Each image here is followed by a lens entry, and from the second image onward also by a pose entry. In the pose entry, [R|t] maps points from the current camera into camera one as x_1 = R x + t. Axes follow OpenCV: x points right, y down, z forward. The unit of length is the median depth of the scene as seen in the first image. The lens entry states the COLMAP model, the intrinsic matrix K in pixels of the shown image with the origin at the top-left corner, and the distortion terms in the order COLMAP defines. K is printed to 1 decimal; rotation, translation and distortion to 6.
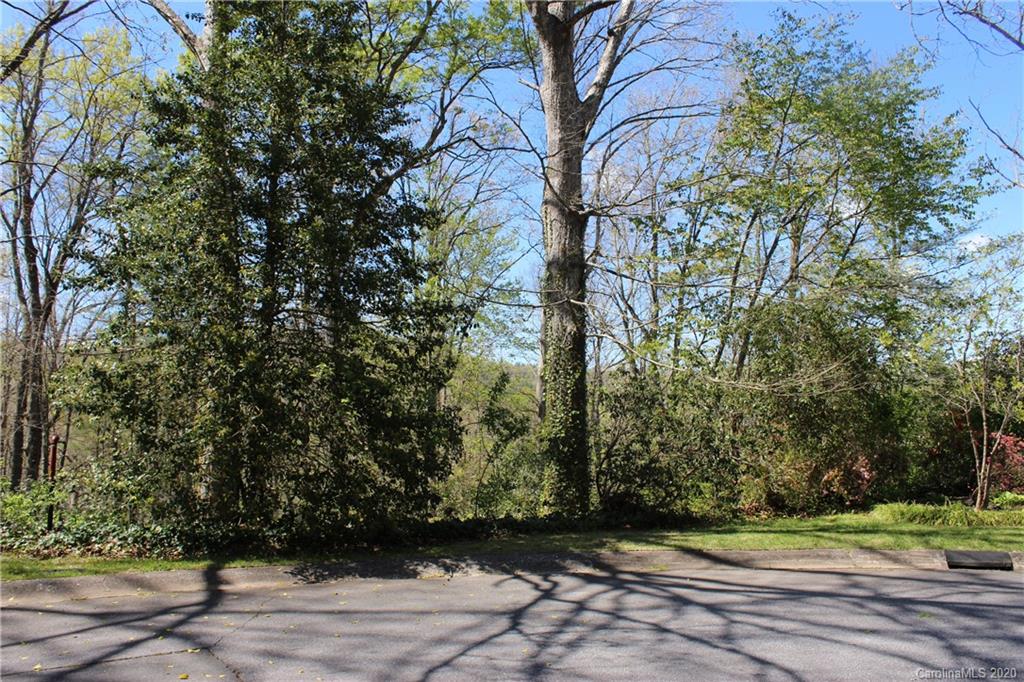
lens RADIAL K [[879.5, 0, 507.4], [0, 879.5, 342.6], [0, 0, 1]] dist [-0.171818, 0.163650]
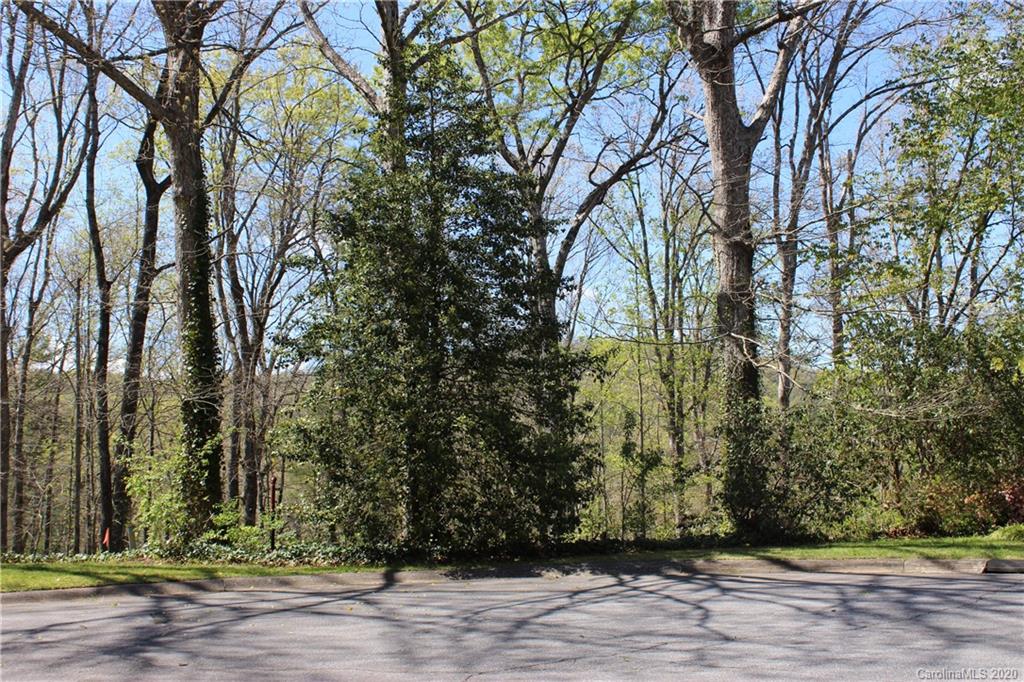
lens RADIAL K [[1170.3, 0, 512.0], [0, 1170.3, 341.0], [0, 0, 1]] dist [-0.095178, 0.019870]
pose [[0.959884, -0.055618, -0.274825, 0.190050], [0.053808, 0.998451, -0.014126, -0.032493], [0.275185, -0.001228, 0.961390, -0.366210]]
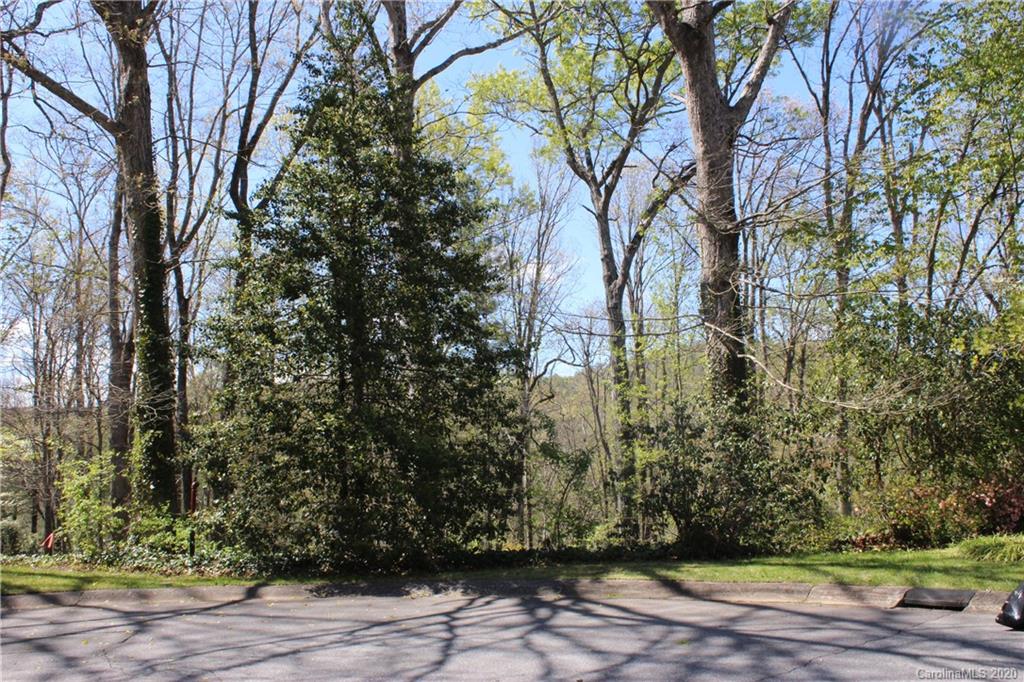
lens RADIAL K [[997.5, 0, 512.0], [0, 997.5, 341.0], [0, 0, 1]] dist [-0.123614, 0.008982]
pose [[0.892239, -0.086699, -0.443163, 0.345157], [0.079912, 0.996222, -0.034007, -0.008149], [0.444437, -0.005072, 0.895796, -0.063668]]
